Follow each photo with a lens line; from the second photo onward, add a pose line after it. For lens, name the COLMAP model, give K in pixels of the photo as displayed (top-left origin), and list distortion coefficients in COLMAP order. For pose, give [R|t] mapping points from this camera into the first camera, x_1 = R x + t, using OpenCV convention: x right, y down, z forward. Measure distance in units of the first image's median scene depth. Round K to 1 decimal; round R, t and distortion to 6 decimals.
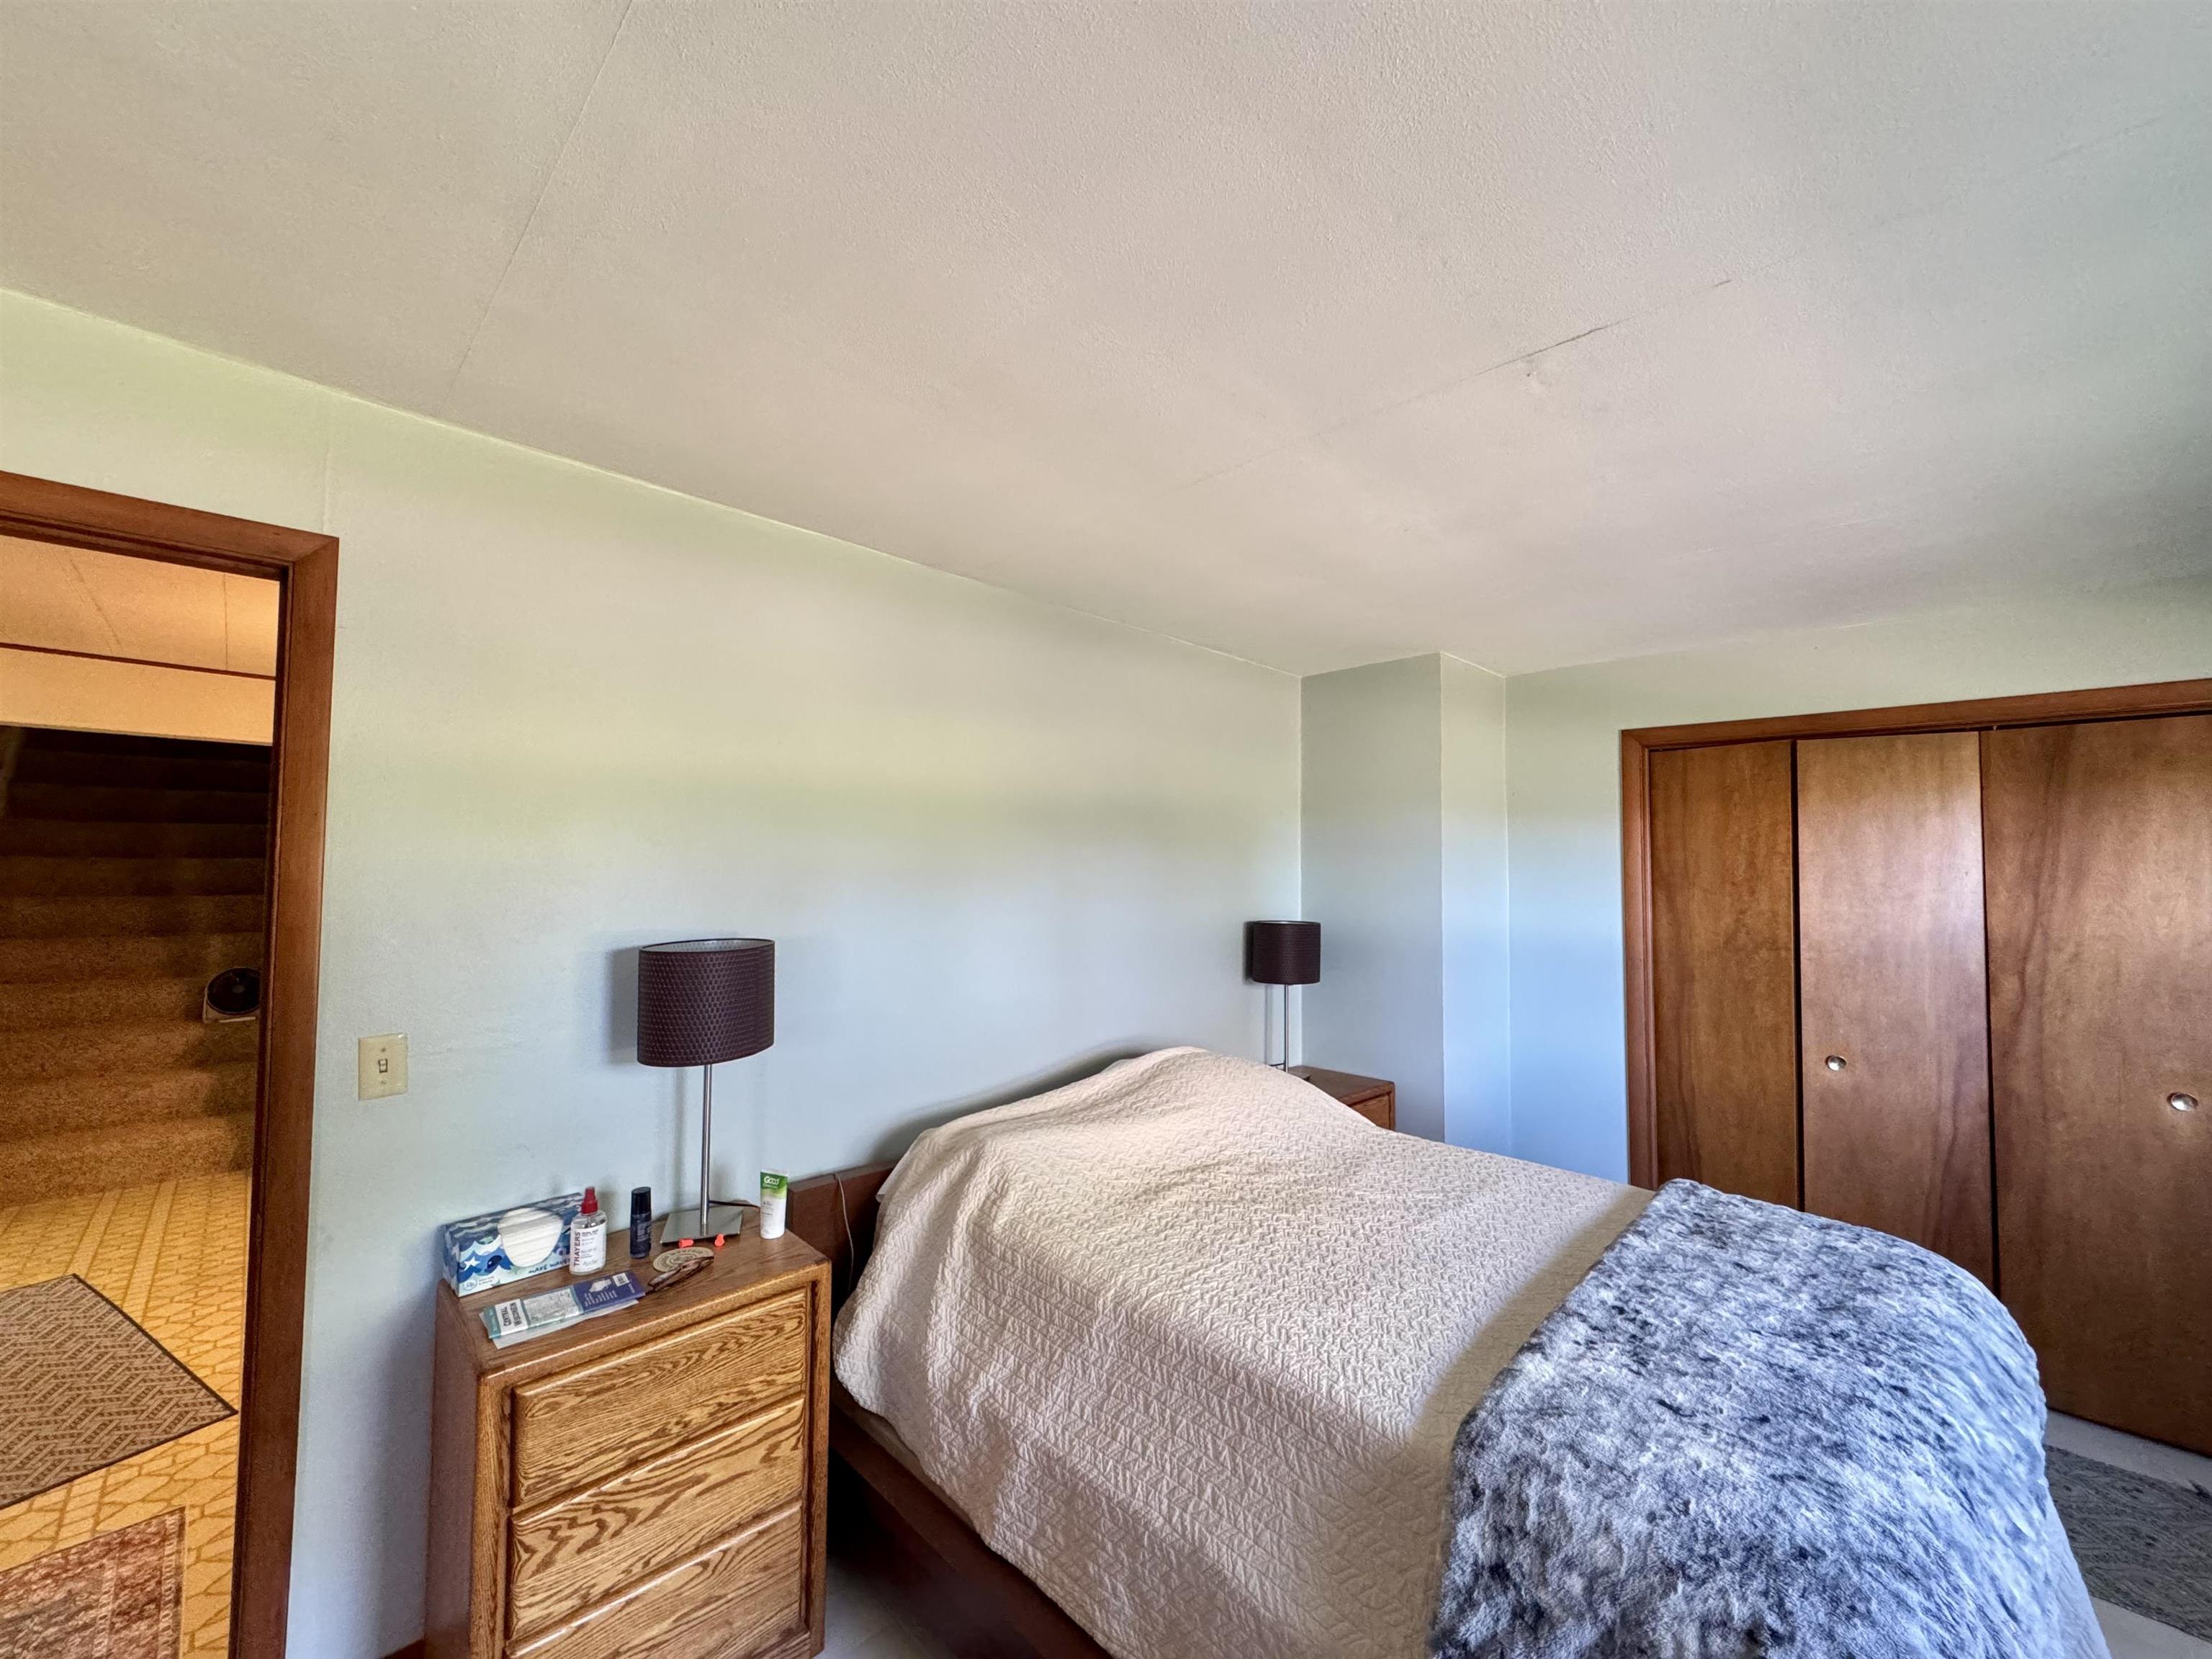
lens RADIAL K [[878.9, 0, 1099.3], [0, 878.9, 822.1], [0, 0, 1]] dist [-0.001307, 0.001153]
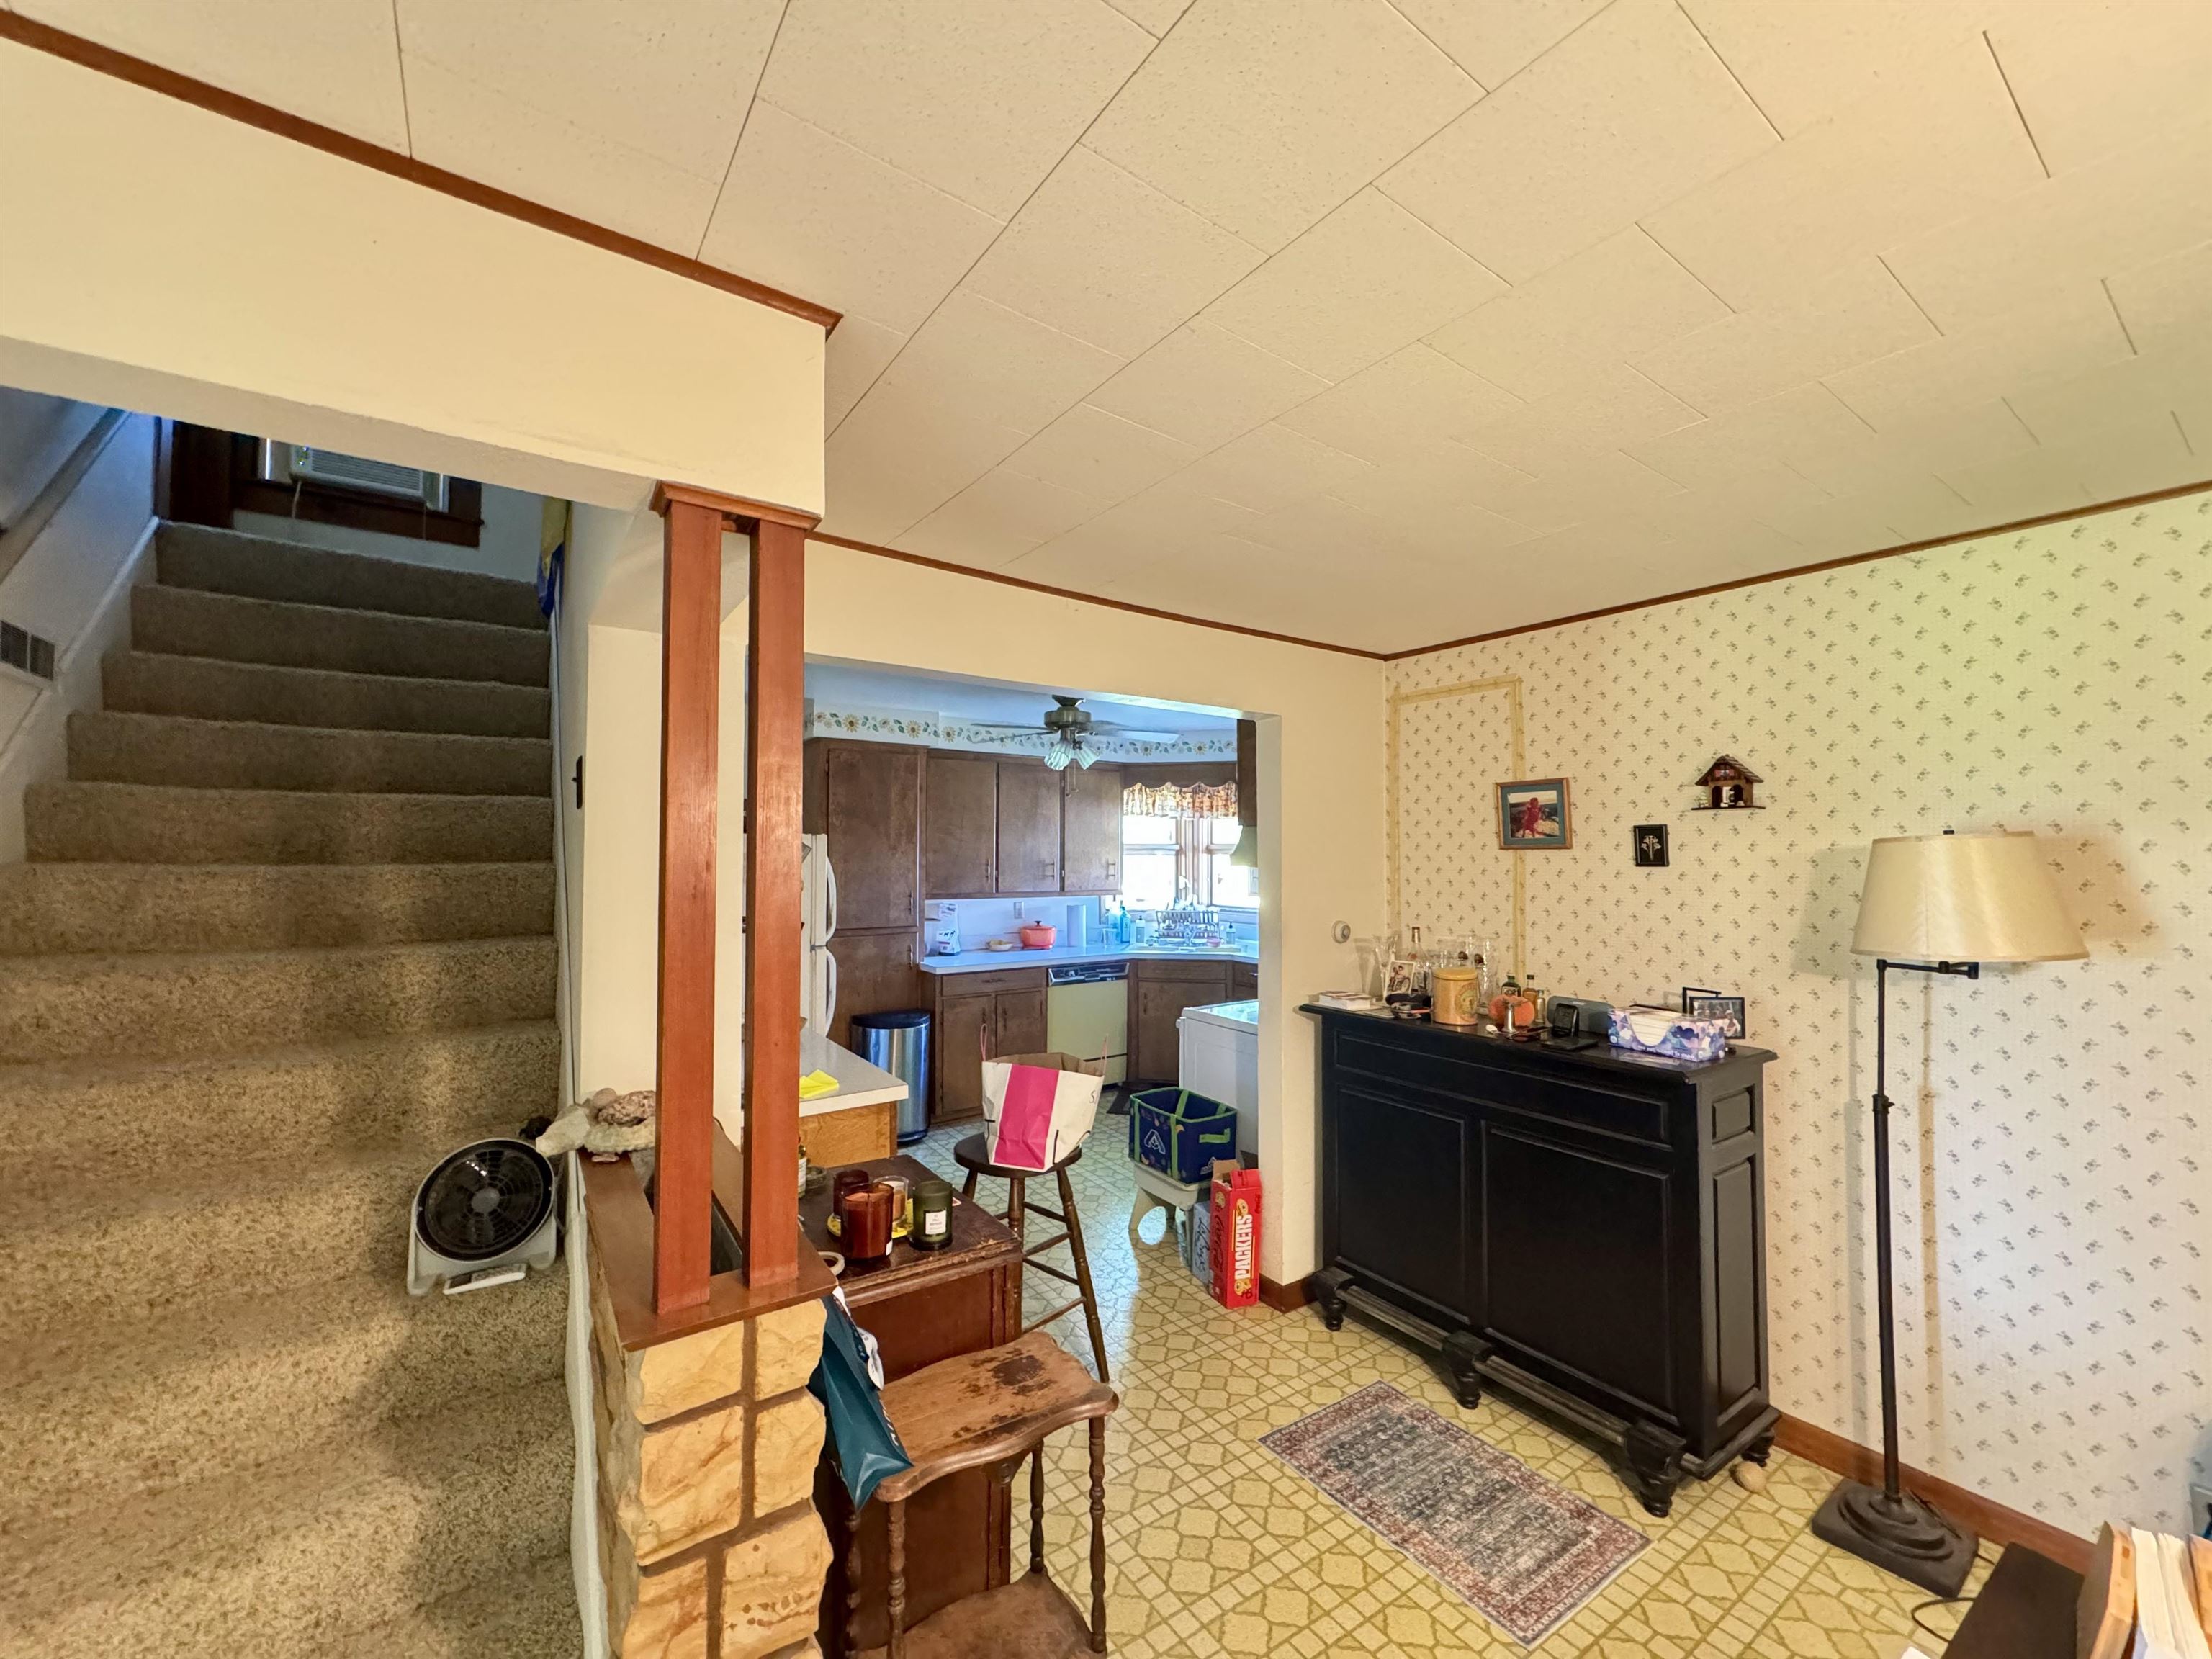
lens RADIAL K [[878.9, 0, 1094.9], [0, 878.9, 826.8], [0, 0, 1]] dist [-0.001307, 0.001153]
pose [[0.983752, -0.004073, -0.179488, -0.610569], [0.008165, 0.999723, 0.022065, 0.014822], [0.179349, -0.023172, 0.983513, 0.635585]]
